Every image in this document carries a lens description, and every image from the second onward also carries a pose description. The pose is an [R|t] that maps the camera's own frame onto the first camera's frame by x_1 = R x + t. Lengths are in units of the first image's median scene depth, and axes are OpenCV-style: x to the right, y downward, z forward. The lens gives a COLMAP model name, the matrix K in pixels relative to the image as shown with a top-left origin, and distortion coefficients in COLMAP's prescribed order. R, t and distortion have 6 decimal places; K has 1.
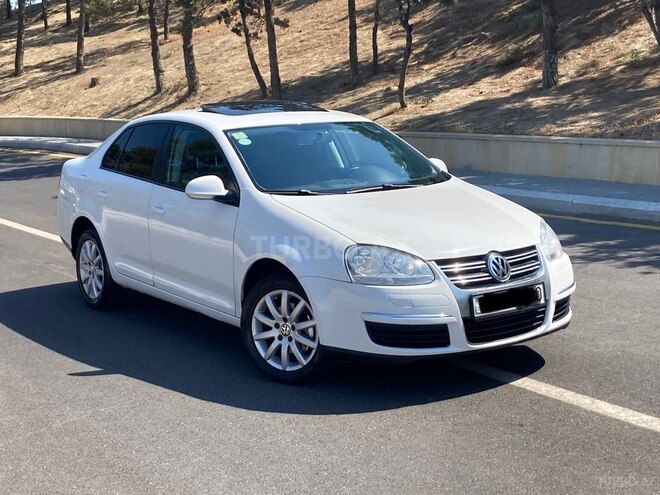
lens RADIAL K [[1014.3, 0, 339.4], [0, 1014.3, 222.8], [0, 0, 1]] dist [0.211424, -0.746504]
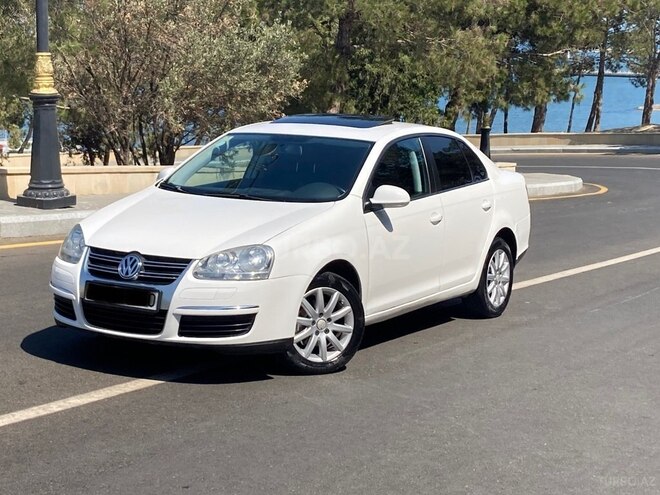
lens RADIAL K [[1204.9, 0, 330.0], [0, 1204.9, 247.5], [0, 0, 1]] dist [0.318792, -3.807413]
pose [[0.416816, 0.157854, -0.895180, 0.490551], [-0.172846, 0.980602, 0.092436, -0.046401], [0.892406, 0.116200, 0.436015, 0.219168]]
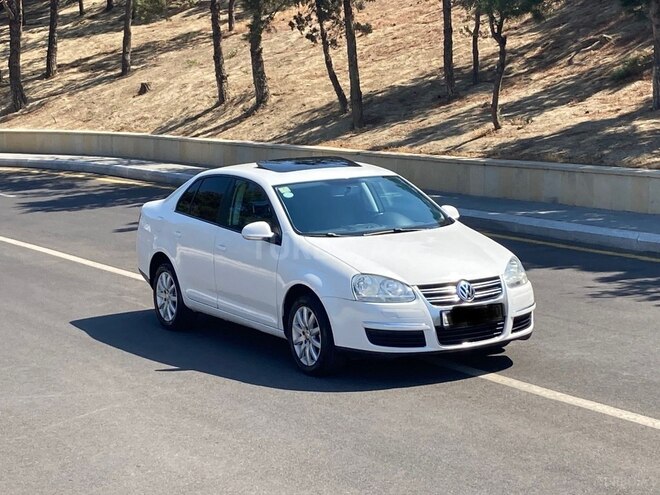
lens RADIAL K [[1544.1, 0, 330.0], [0, 1544.1, 247.5], [0, 0, 1]] dist [0.108774, 0.498950]
pose [[0.994644, 0.005585, -0.103206, 0.066275], [-0.006593, 0.999934, -0.009428, 0.001939], [0.103146, 0.010058, 0.994615, -0.384673]]
